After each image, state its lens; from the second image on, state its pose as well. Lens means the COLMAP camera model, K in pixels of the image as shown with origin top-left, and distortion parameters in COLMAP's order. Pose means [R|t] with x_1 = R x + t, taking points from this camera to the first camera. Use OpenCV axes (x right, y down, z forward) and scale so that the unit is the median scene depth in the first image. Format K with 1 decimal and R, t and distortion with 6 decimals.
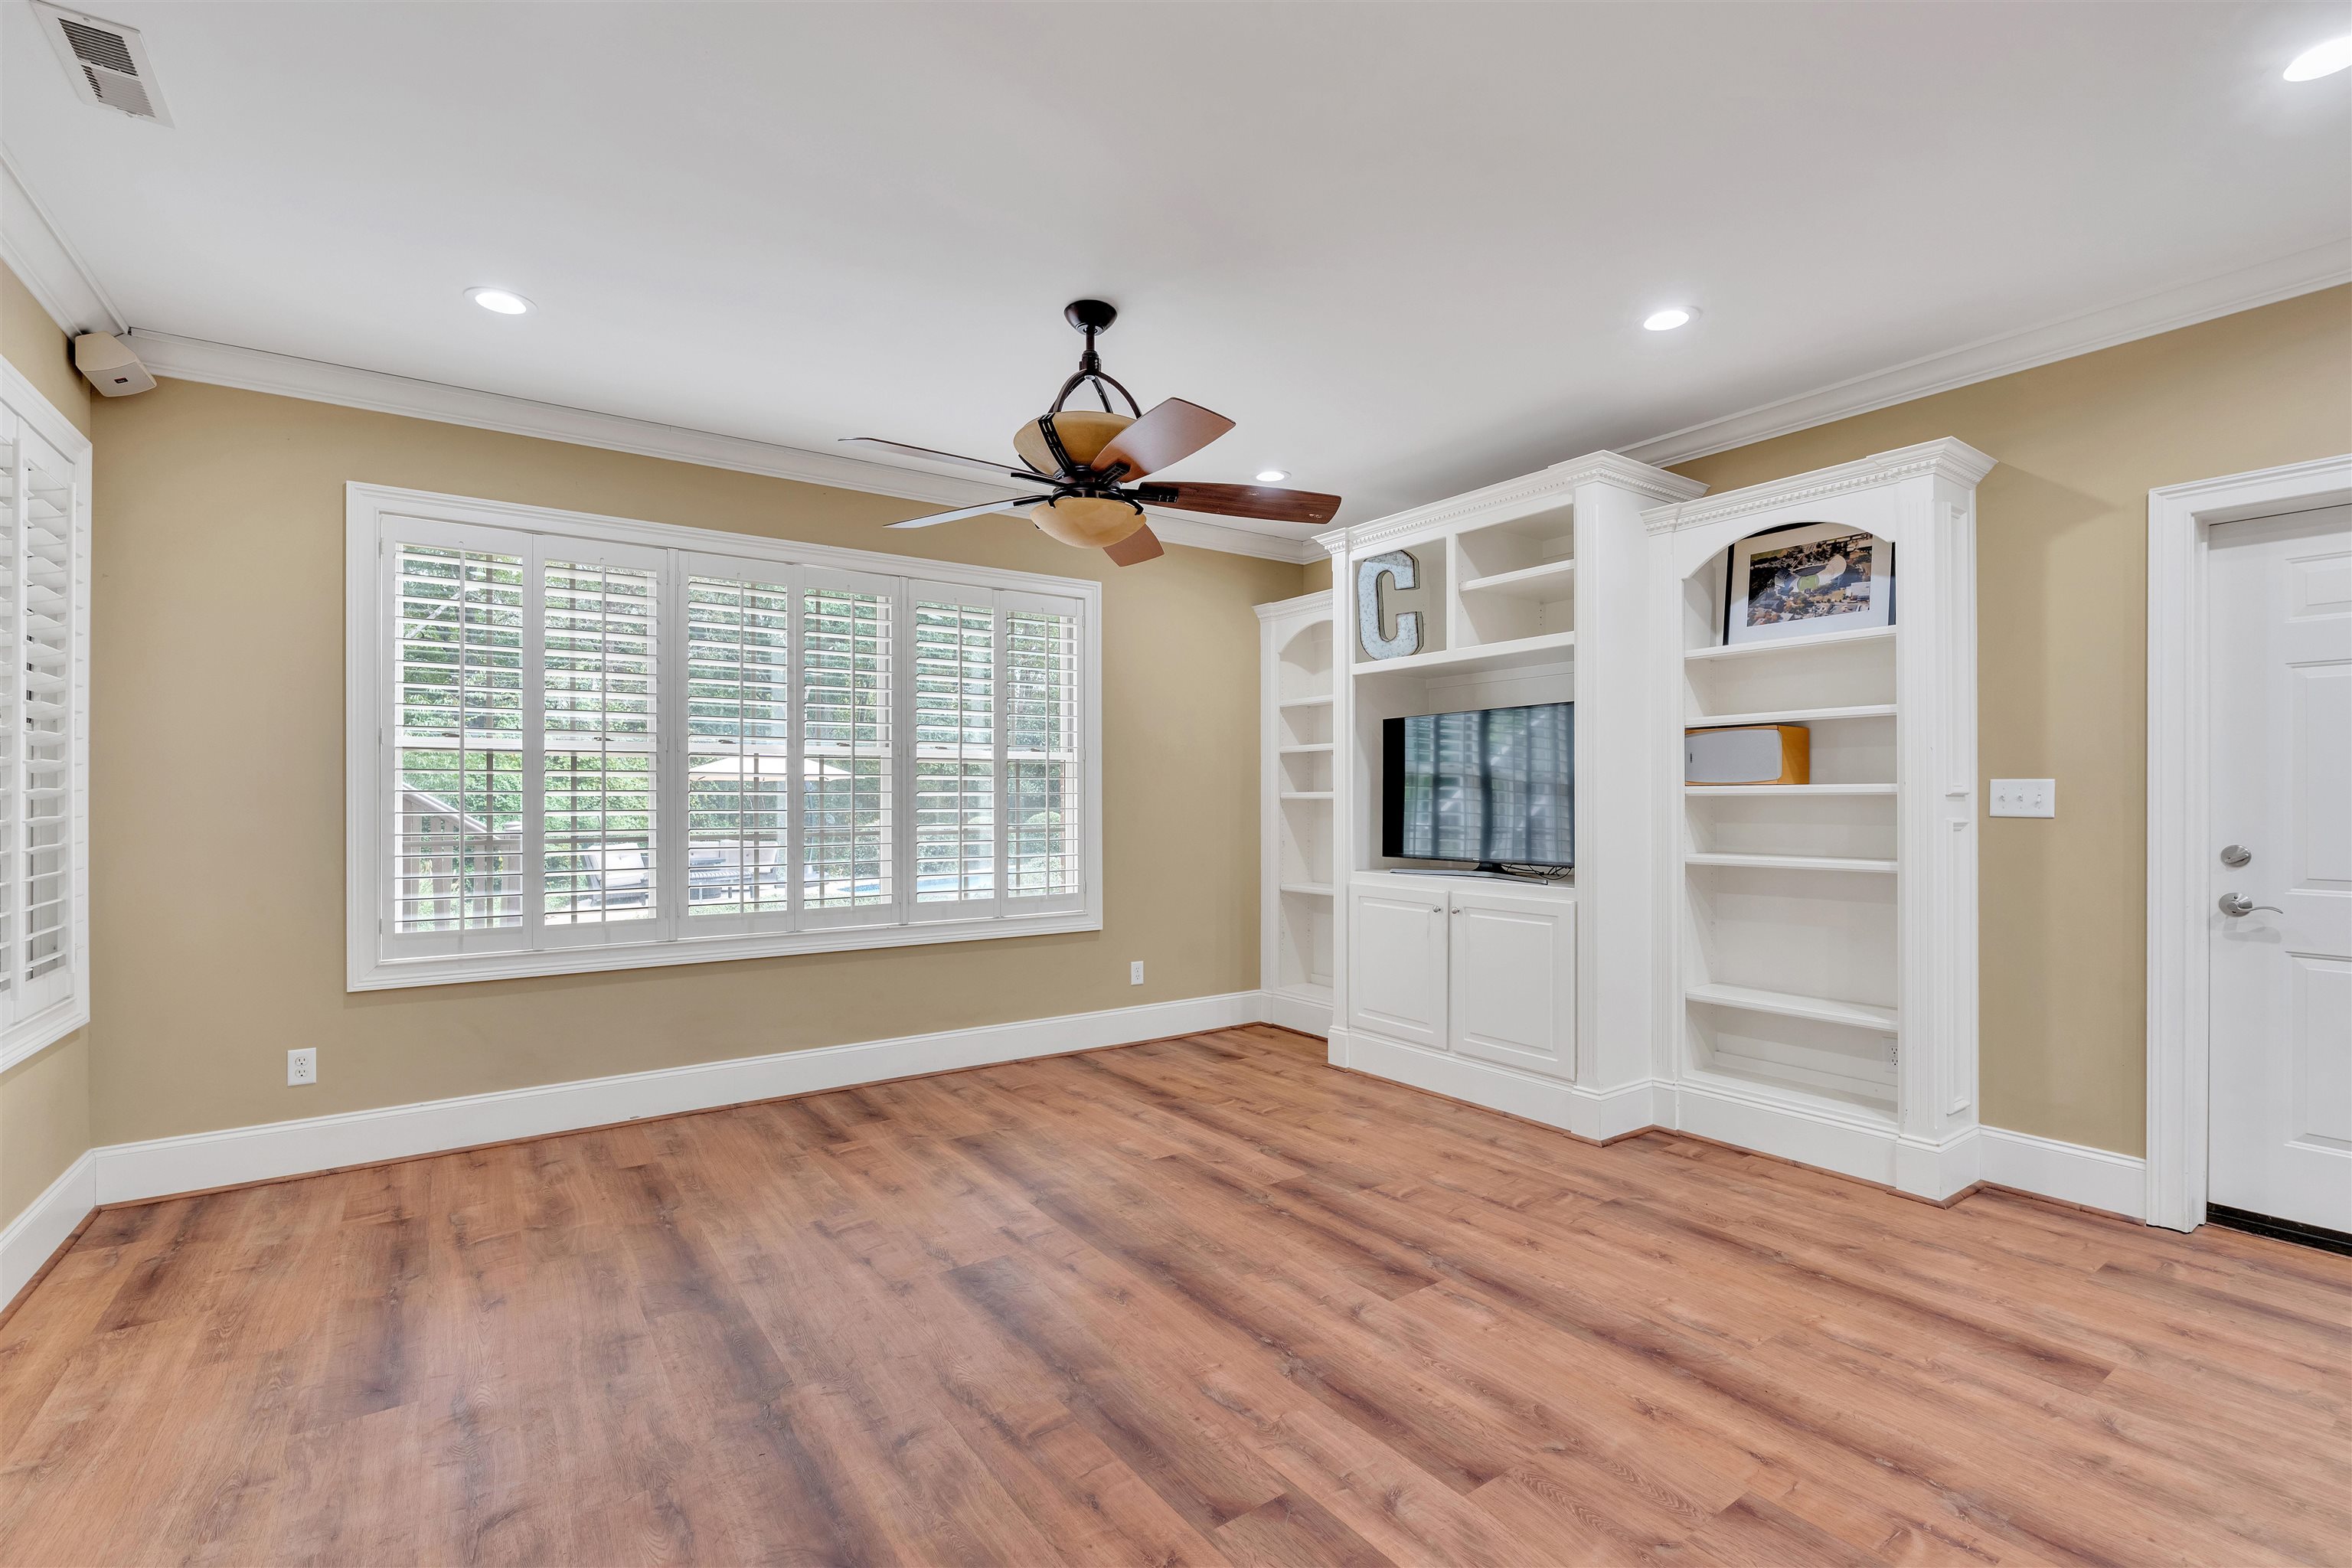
lens RADIAL K [[1043.4, 0, 1184.7], [0, 1043.4, 771.2], [0, 0, 1]] dist [-0.005491, 0.000555]
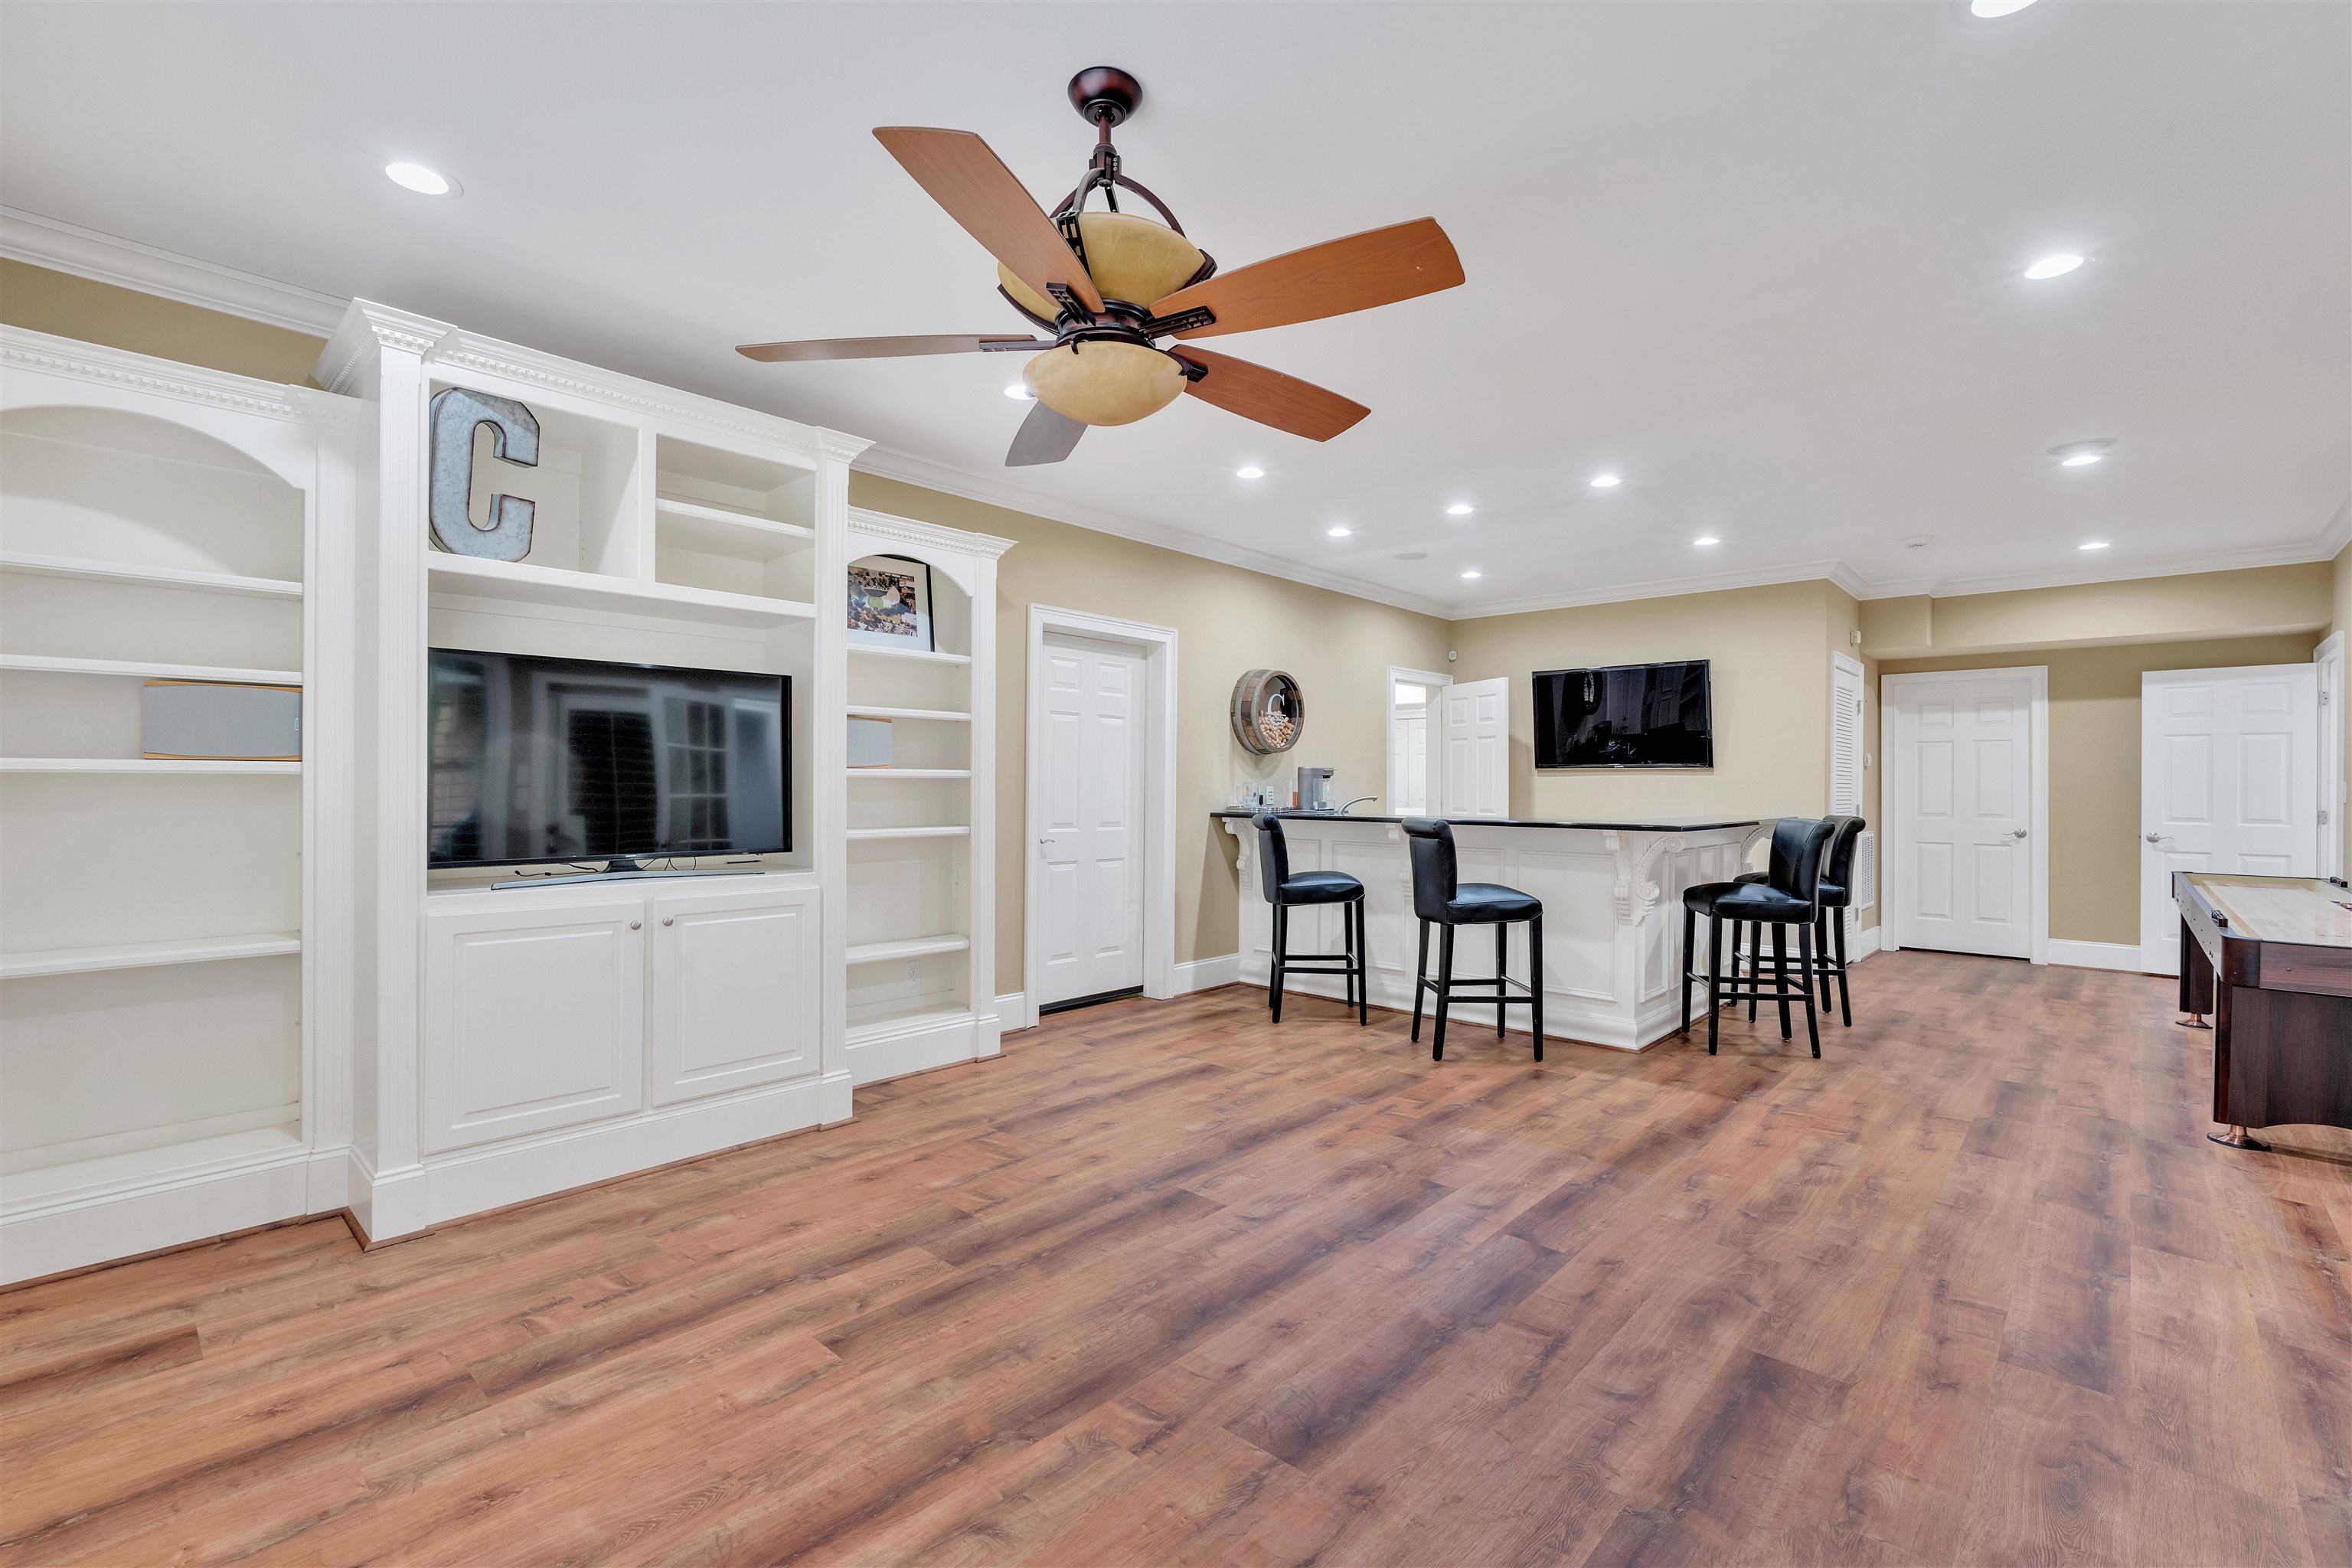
lens RADIAL K [[1043.4, 0, 1163.1], [0, 1043.4, 762.4], [0, 0, 1]] dist [-0.005491, 0.000555]
pose [[-0.203770, 0.020479, 0.978805, -0.793291], [-0.032480, 0.999089, -0.027666, 0.033825], [-0.978480, -0.037429, -0.202919, 1.104435]]
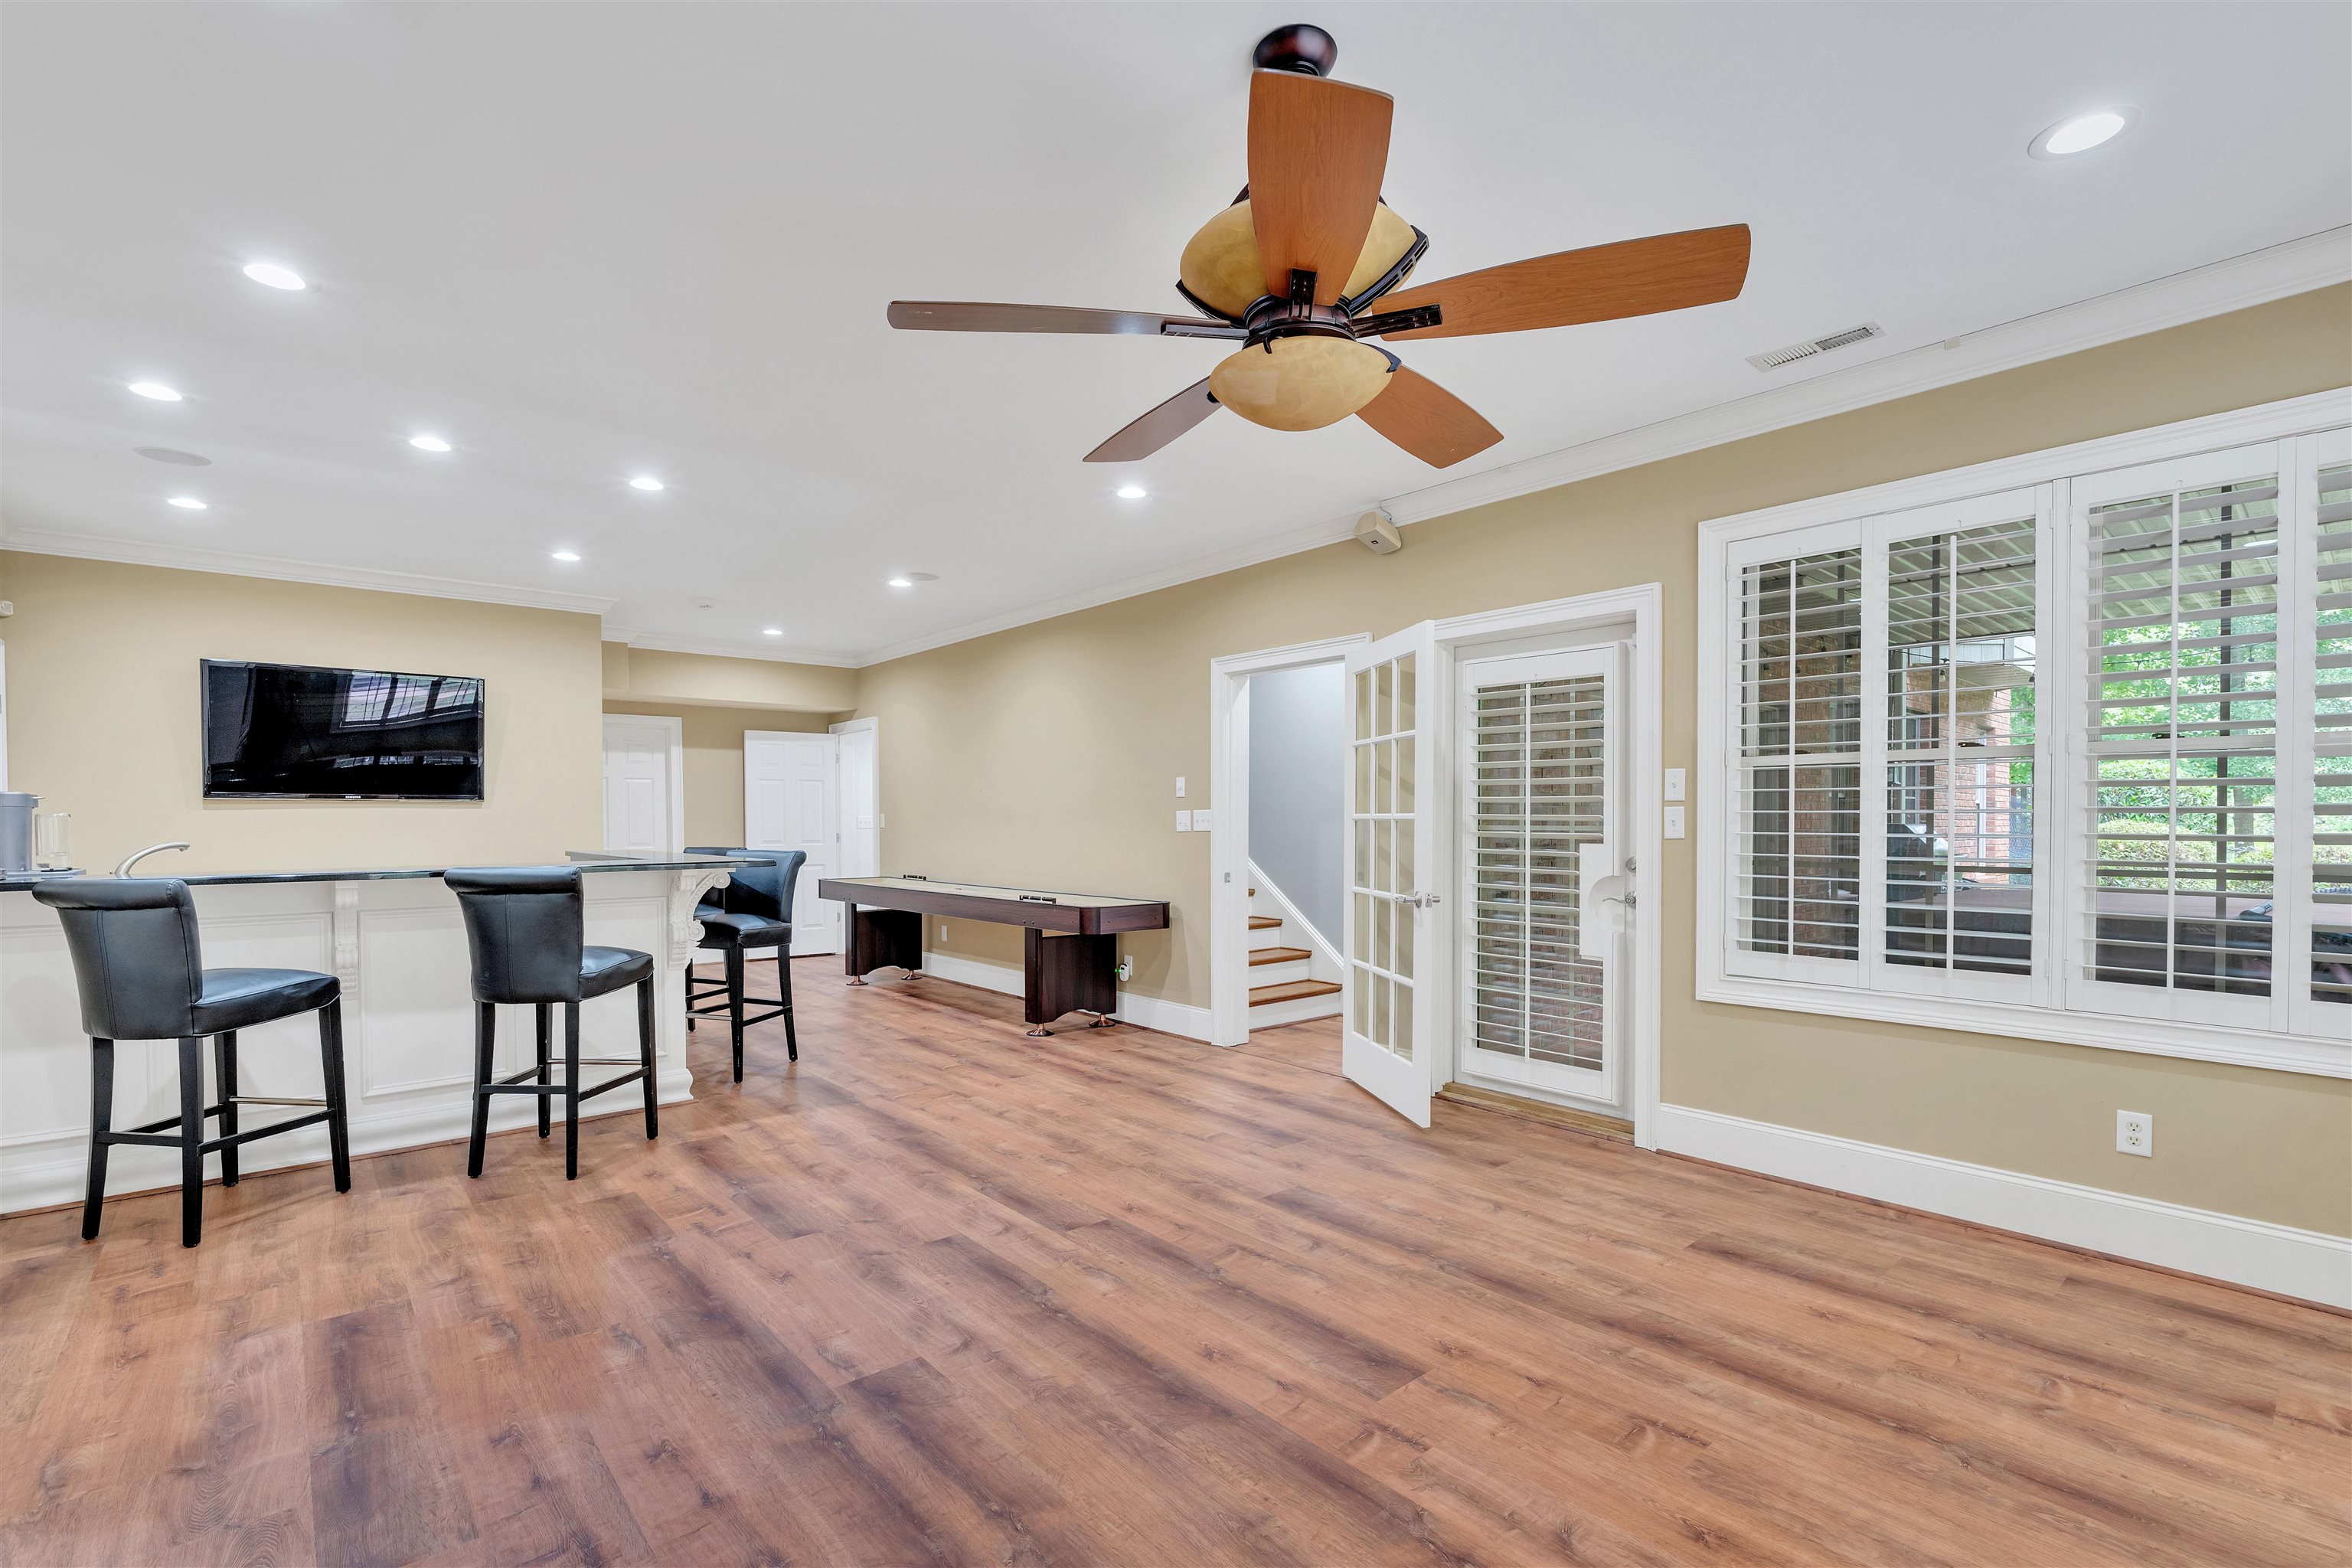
lens RADIAL K [[1043.4, 0, 1191.9], [0, 1043.4, 819.8], [0, 0, 1]] dist [-0.005491, 0.000555]
pose [[-0.993923, 0.004128, -0.109997, 0.047094], [0.006990, 0.999647, -0.025649, 0.043426], [0.109852, -0.026262, -0.993601, 1.634565]]
